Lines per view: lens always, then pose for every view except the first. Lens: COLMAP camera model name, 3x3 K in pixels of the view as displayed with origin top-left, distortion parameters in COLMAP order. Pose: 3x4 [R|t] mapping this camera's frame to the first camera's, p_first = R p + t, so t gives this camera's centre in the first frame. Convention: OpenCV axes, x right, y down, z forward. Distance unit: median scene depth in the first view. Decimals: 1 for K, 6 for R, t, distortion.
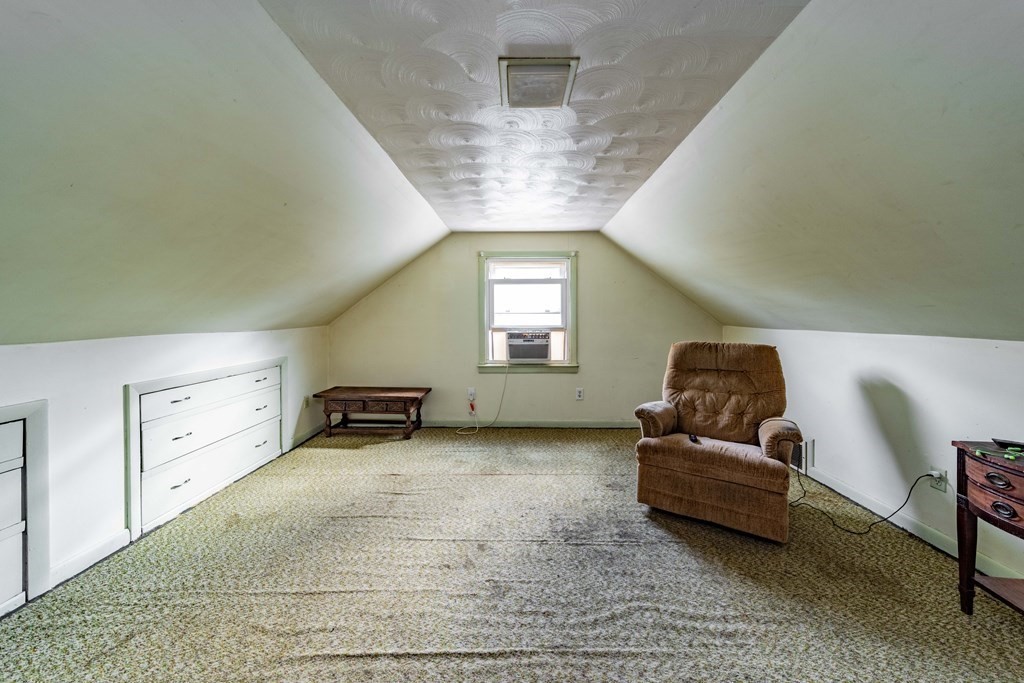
lens RADIAL K [[366.8, 0, 510.9], [0, 366.8, 324.1], [0, 0, 1]] dist [0.006369, -0.000023]
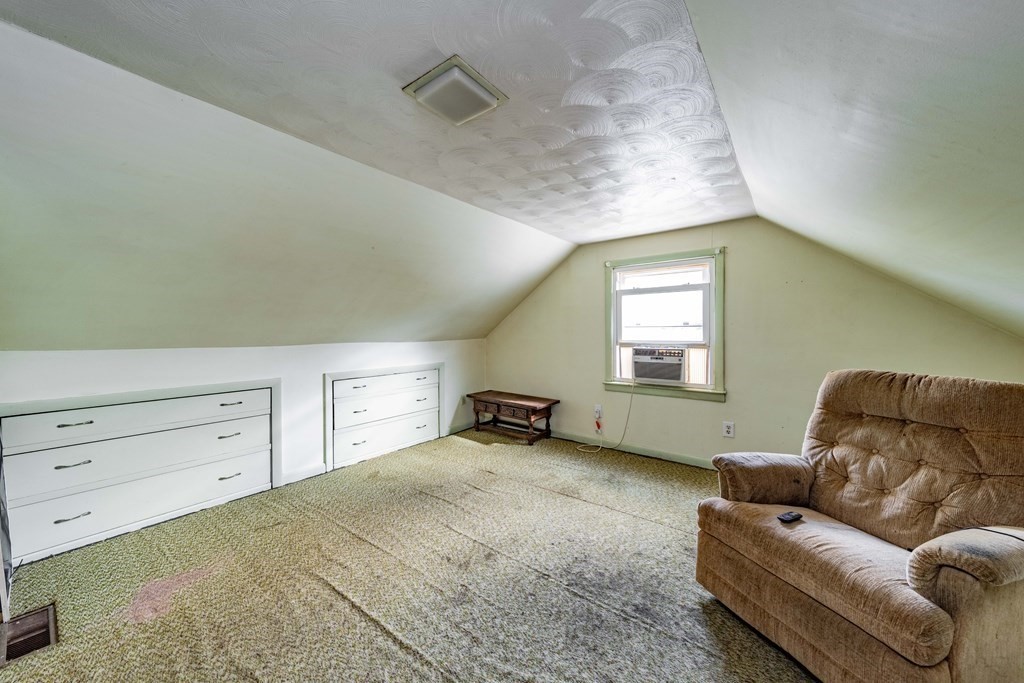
lens RADIAL K [[358.0, 0, 505.6], [0, 358.0, 338.1], [0, 0, 1]] dist [0.006628, 0.000021]
pose [[0.805228, 0.009674, -0.592886, 0.321603], [-0.009896, 0.999947, 0.002875, -0.001796], [0.592883, 0.003552, 0.805281, 0.130485]]
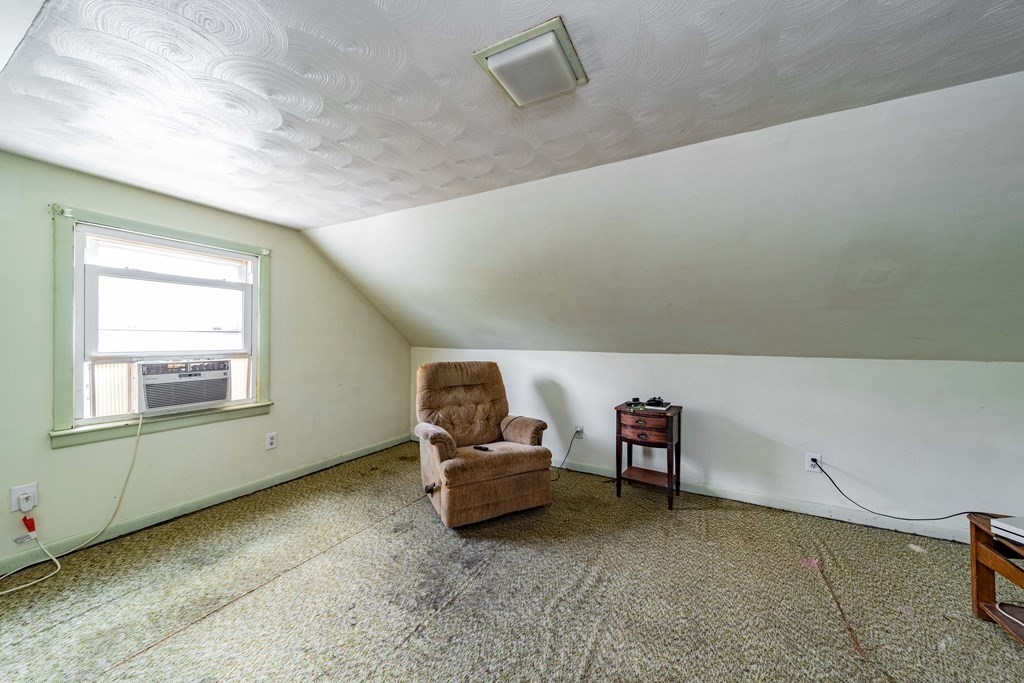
lens RADIAL K [[359.7, 0, 512.0], [0, 359.7, 341.5], [0, 0, 1]] dist [0.004879, -0.000017]
pose [[0.463397, 0.000965, 0.886150, -0.296802], [0.009796, 0.999933, -0.006211, -0.003534], [-0.886097, 0.011559, 0.463356, 0.280763]]
